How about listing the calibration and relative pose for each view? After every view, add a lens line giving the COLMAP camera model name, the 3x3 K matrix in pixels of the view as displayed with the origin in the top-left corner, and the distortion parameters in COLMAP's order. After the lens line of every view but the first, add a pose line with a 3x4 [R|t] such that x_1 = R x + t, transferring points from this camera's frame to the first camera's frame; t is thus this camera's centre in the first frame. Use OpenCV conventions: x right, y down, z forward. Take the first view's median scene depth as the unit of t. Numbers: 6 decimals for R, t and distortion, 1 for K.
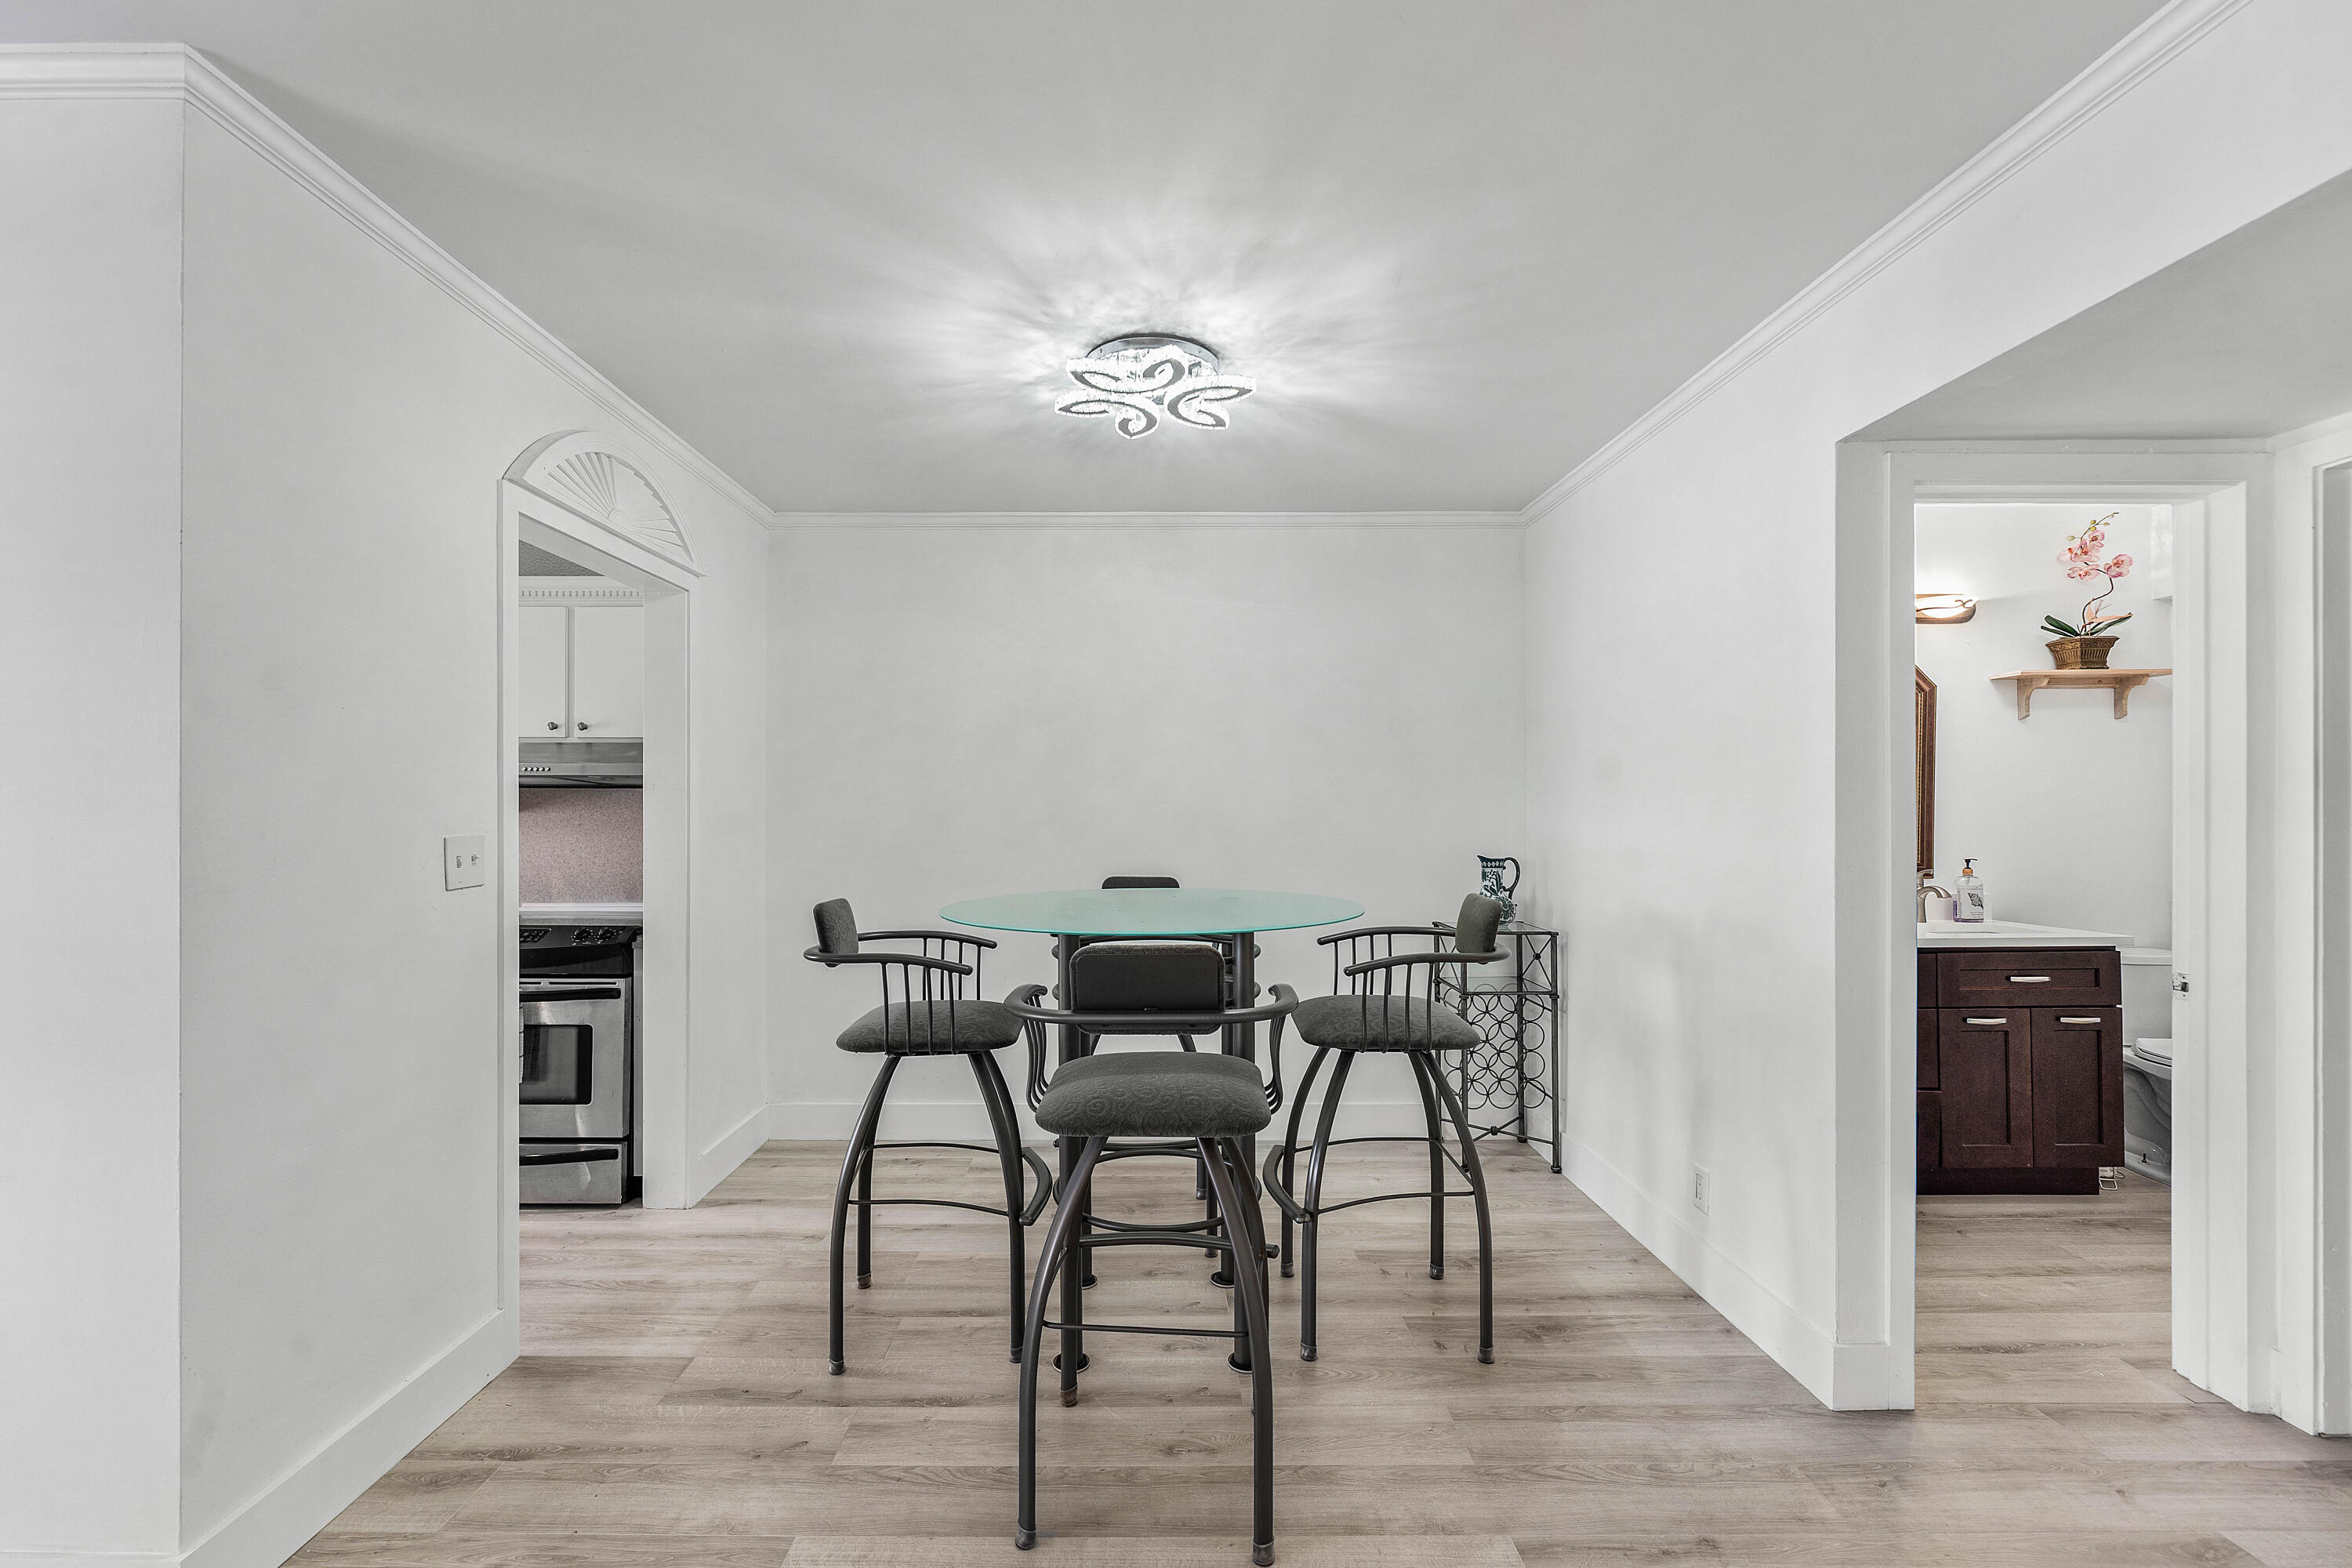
lens RADIAL K [[982.7, 0, 1133.6], [0, 982.7, 783.1], [0, 0, 1]] dist [0.000281, -0.000054]
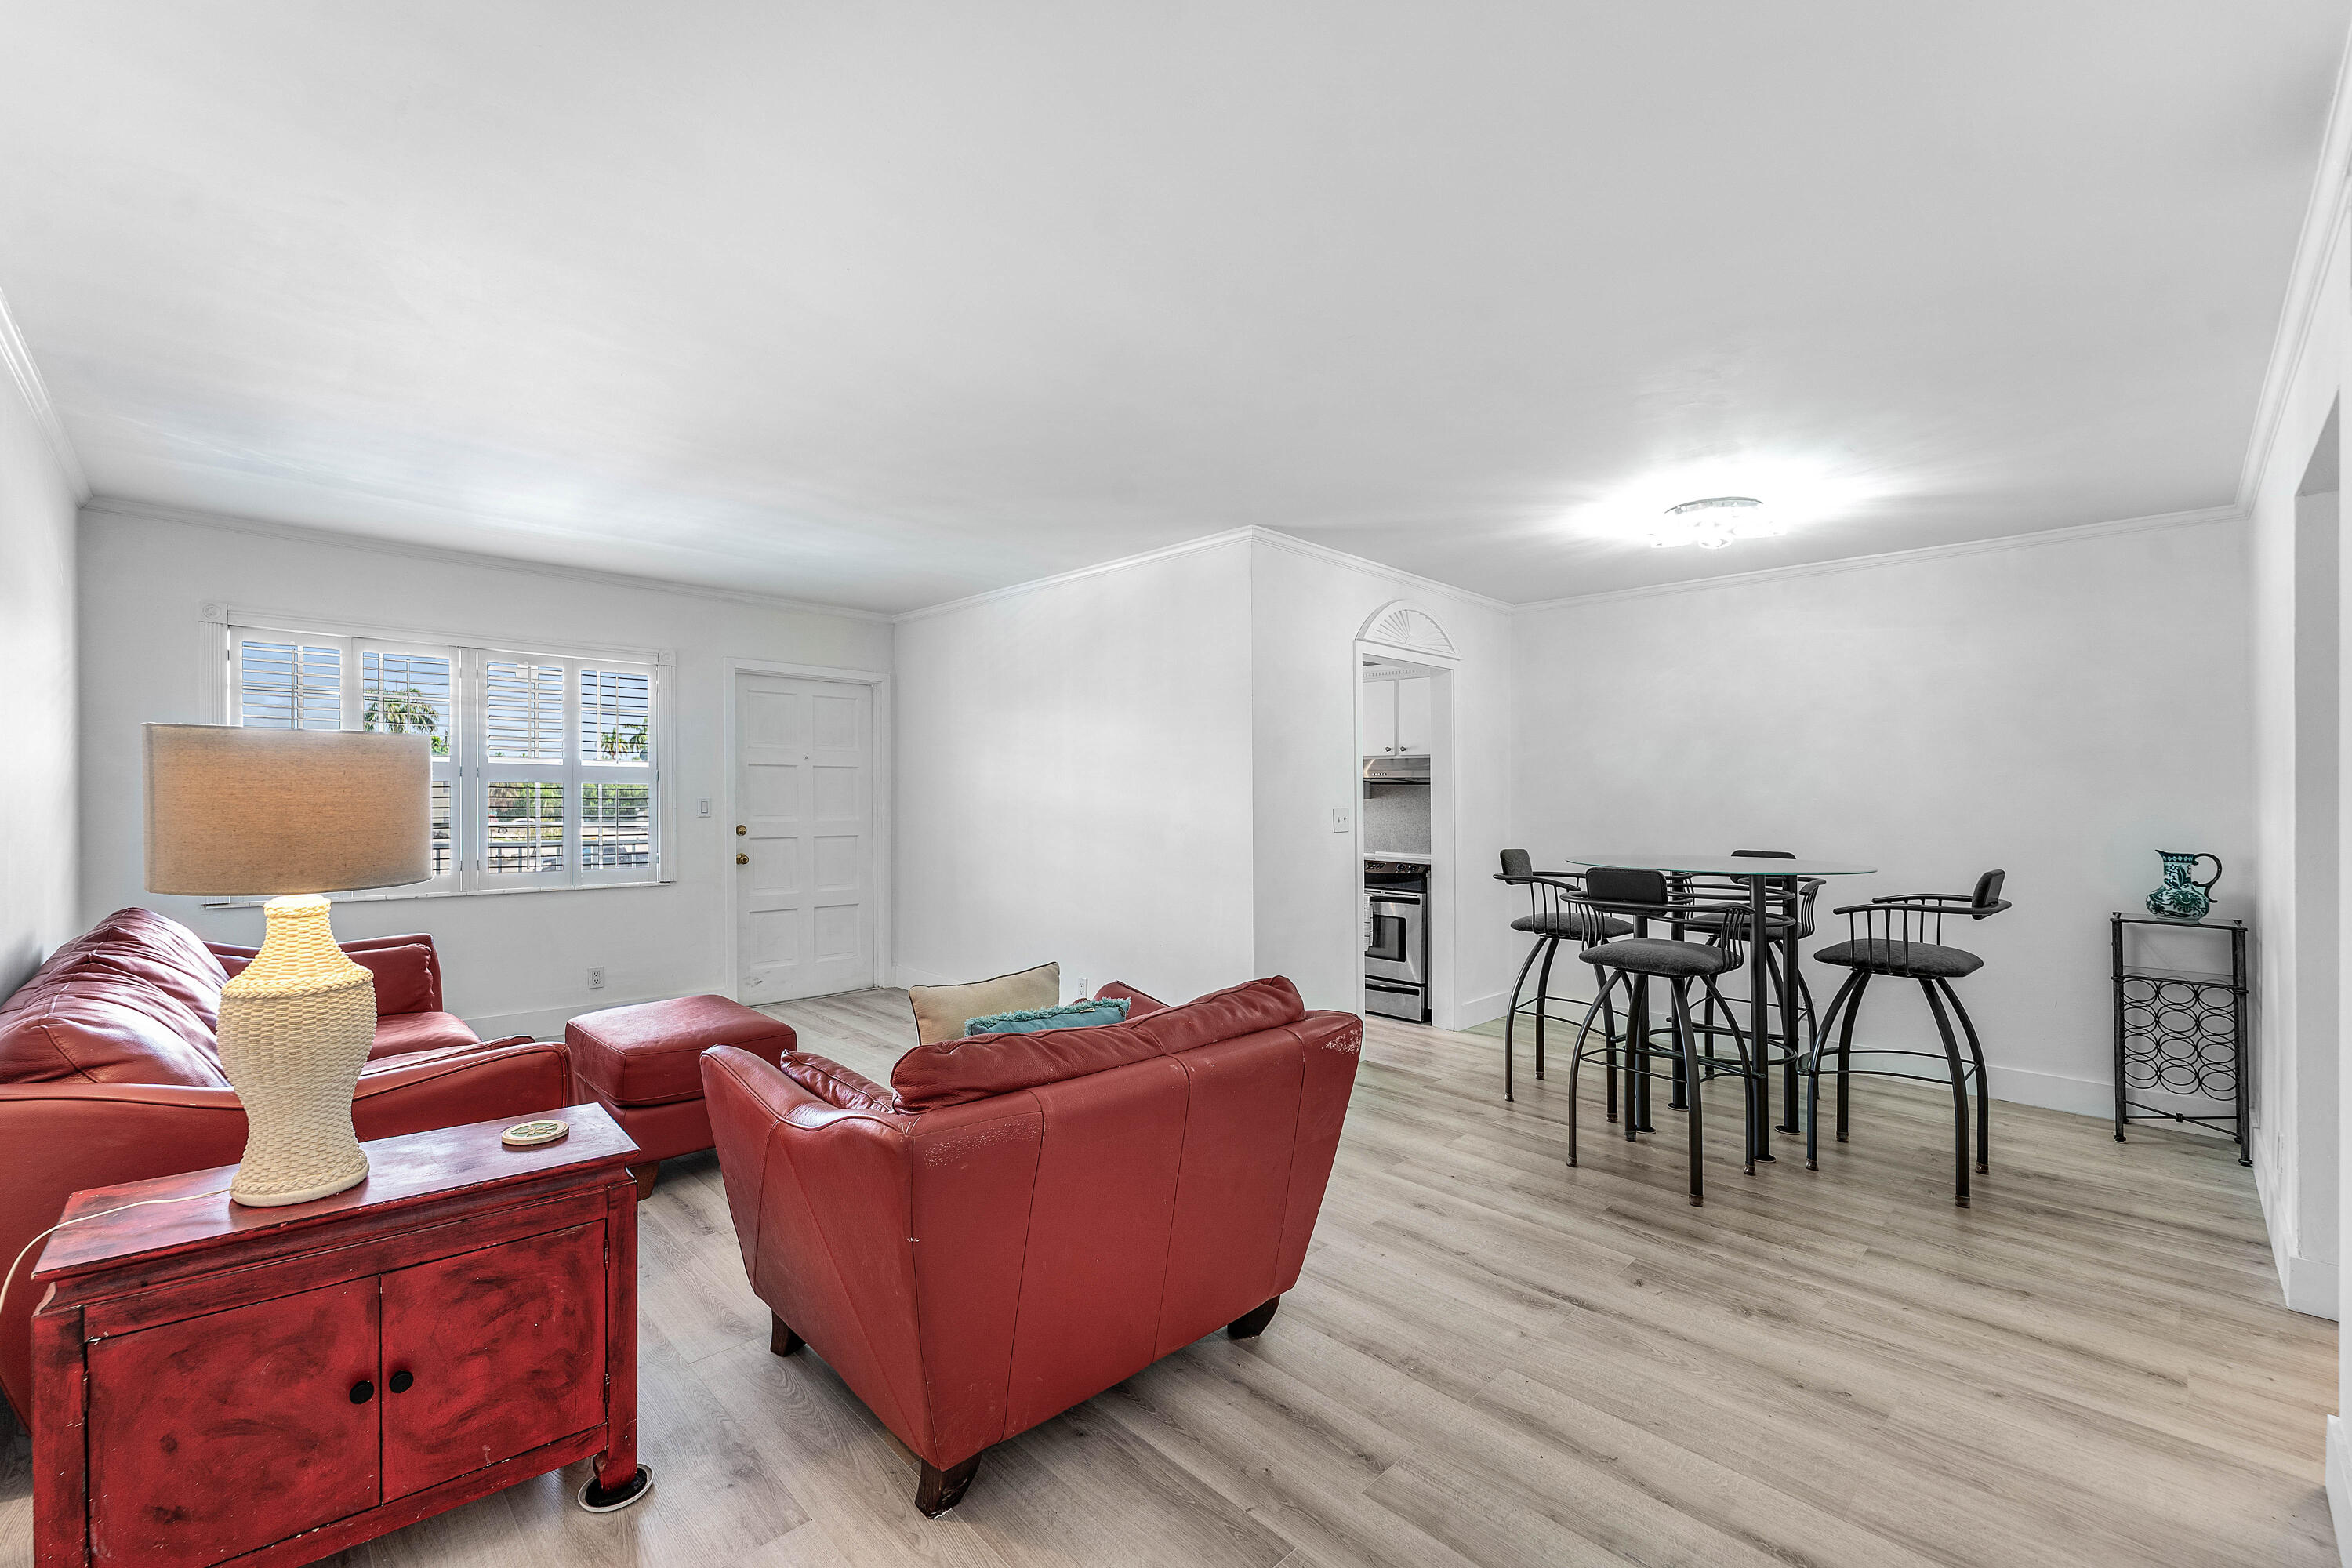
lens RADIAL K [[980.2, 0, 1176.0], [0, 980.2, 784.0], [0, 0, 1]] dist [-0.000497, -0.000025]
pose [[0.706455, 0.000312, -0.707758, 0.414360], [0.007490, 0.999941, 0.007917, -0.014130], [0.707718, -0.010894, 0.706411, -0.550249]]
